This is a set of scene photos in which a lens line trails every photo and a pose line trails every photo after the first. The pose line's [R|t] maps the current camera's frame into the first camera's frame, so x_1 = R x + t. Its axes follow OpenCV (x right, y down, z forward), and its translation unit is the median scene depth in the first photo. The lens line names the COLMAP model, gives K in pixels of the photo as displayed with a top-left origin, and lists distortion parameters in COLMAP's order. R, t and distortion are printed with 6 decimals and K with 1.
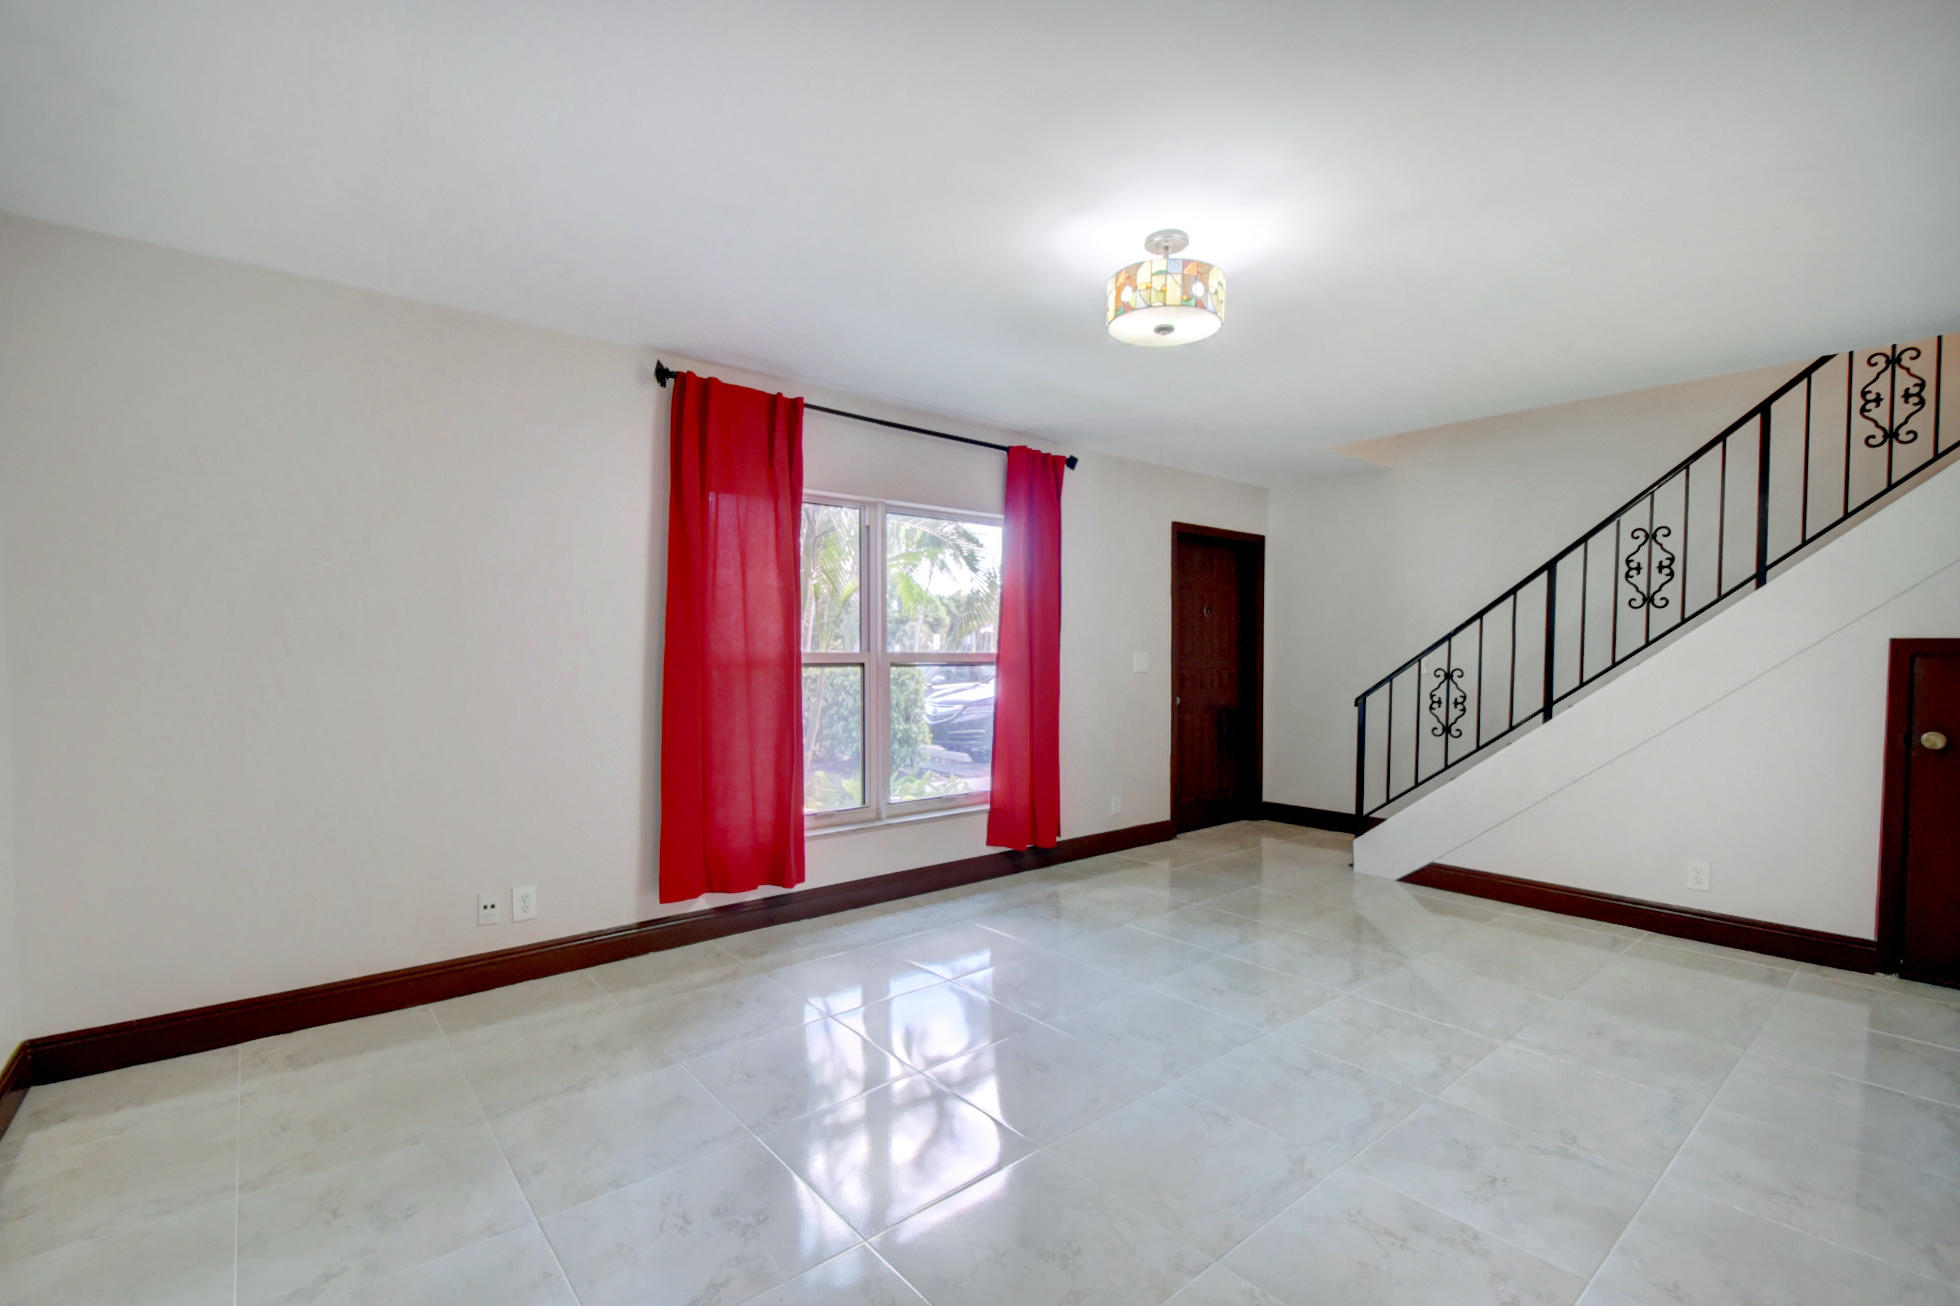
lens RADIAL K [[878.2, 0, 972.0], [0, 878.2, 679.2], [0, 0, 1]] dist [0.007355, -0.013304]
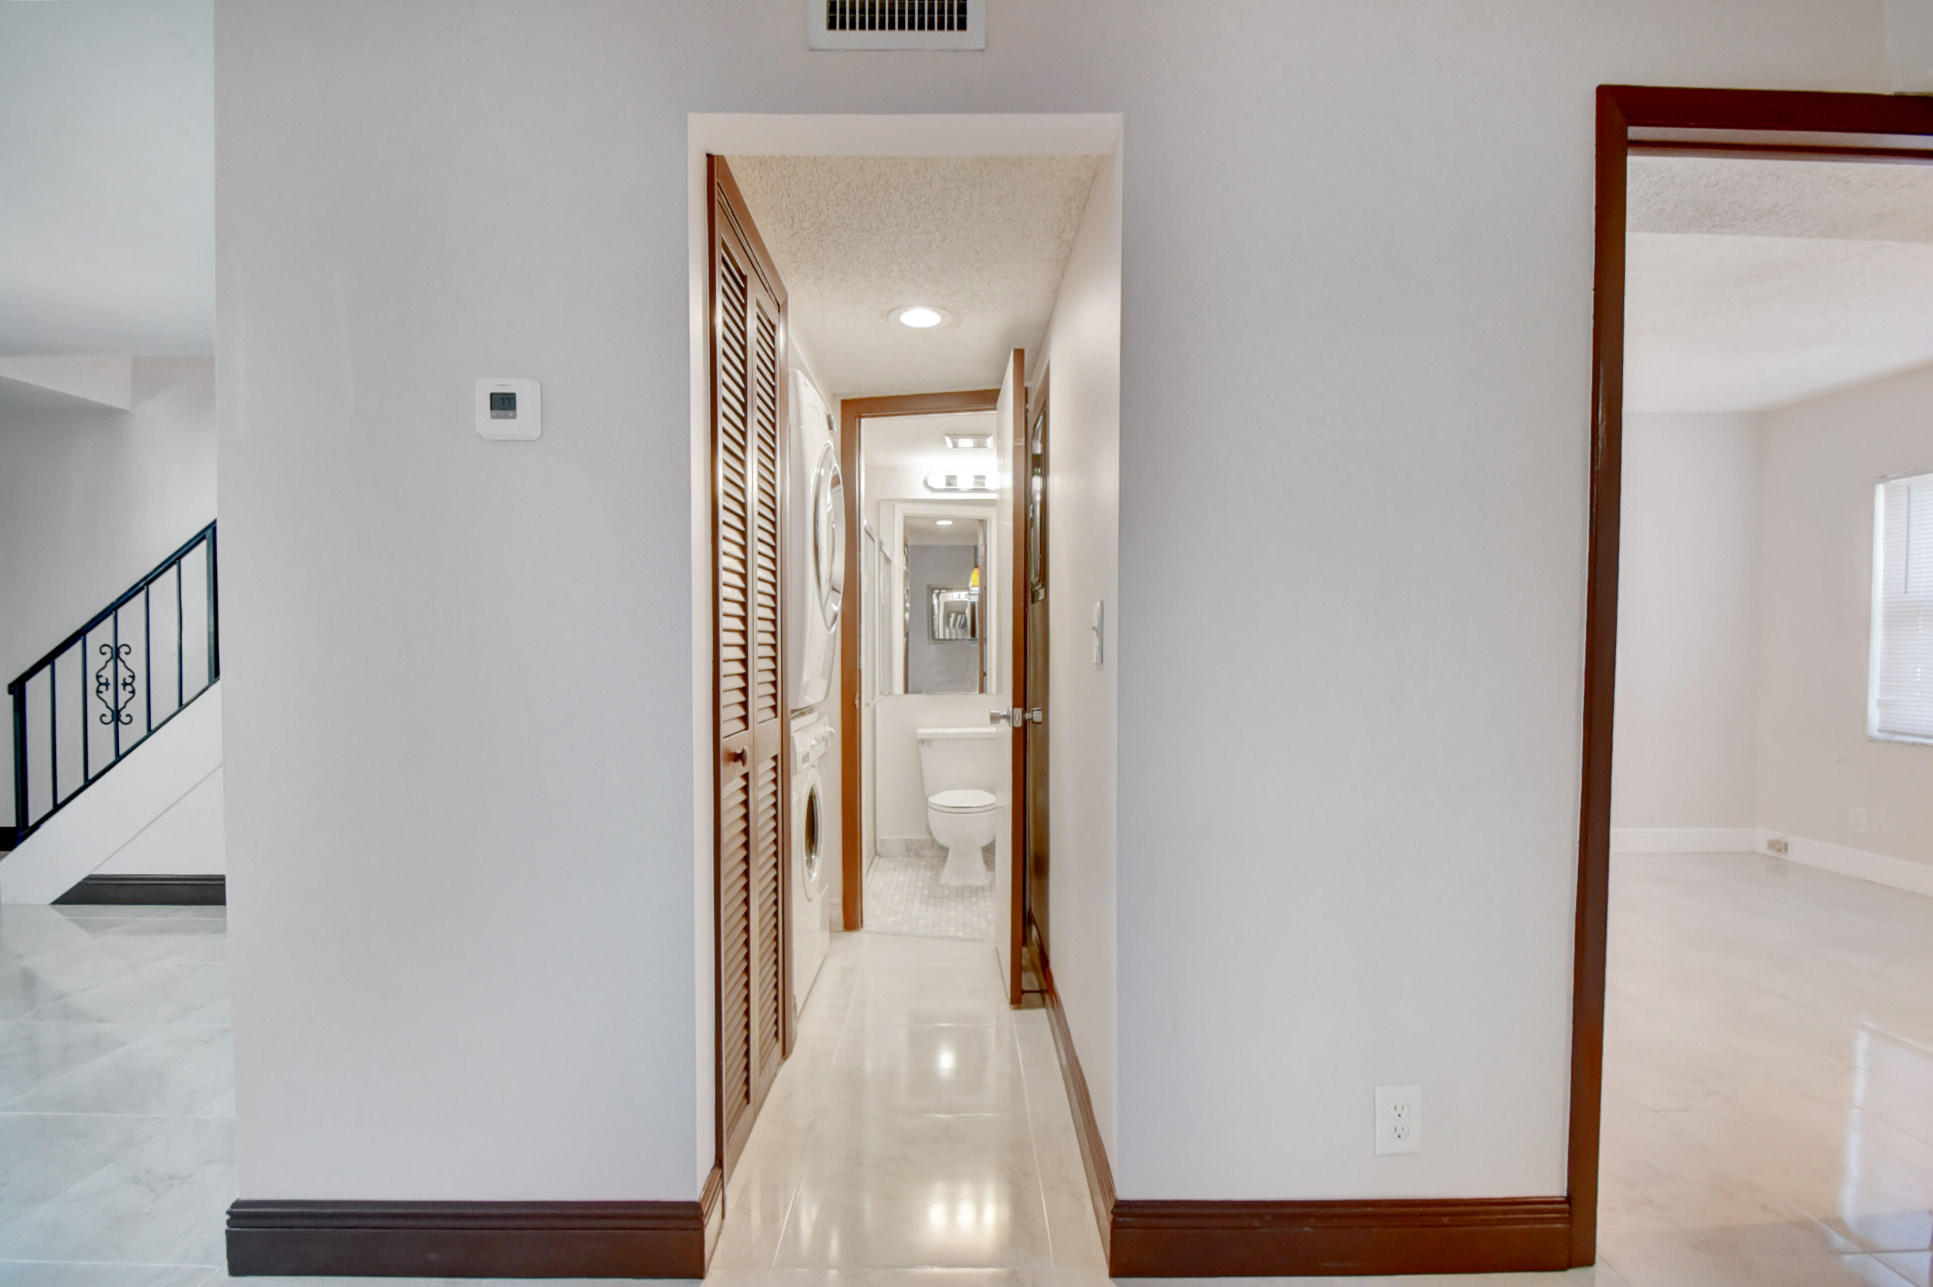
lens RADIAL K [[863.5, 0, 964.9], [0, 863.5, 674.4], [0, 0, 1]] dist [0.002165, -0.005653]
pose [[0.633071, -0.031315, 0.773460, 0.423261], [0.027310, 0.999463, 0.018113, 0.025029], [-0.773612, 0.009656, 0.633586, -0.177929]]
